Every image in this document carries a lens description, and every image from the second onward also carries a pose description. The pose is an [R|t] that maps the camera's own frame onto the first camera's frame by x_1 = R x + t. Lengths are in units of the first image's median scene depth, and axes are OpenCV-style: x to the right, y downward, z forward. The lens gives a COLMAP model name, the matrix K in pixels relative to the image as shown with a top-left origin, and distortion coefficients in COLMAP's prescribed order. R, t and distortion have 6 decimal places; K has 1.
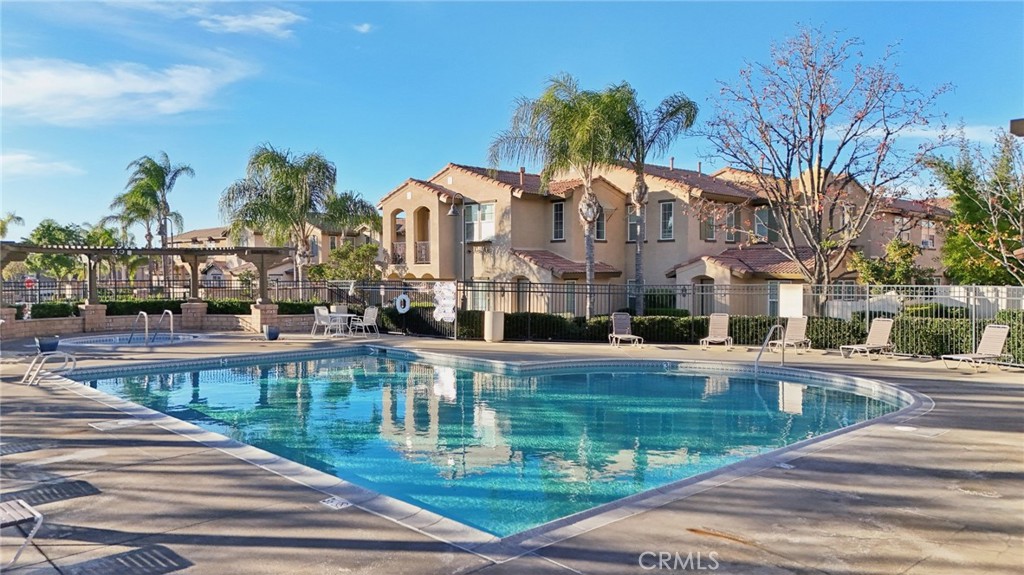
lens RADIAL K [[721.8, 0, 509.8], [0, 721.8, 285.2], [0, 0, 1]] dist [-0.006438, -0.005764]
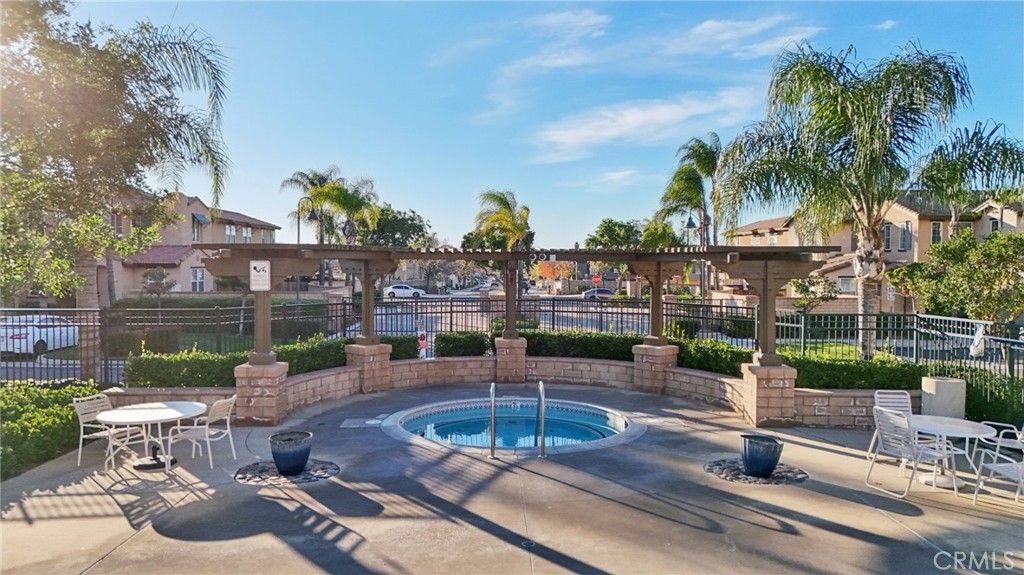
lens RADIAL K [[721.8, 0, 508.5], [0, 721.8, 285.1], [0, 0, 1]] dist [-0.006438, -0.005764]
pose [[0.713394, 0.023839, -0.700358, -0.113381], [-0.015539, 0.999714, 0.018201, -0.028693], [0.700591, -0.002101, 0.713560, 0.470935]]
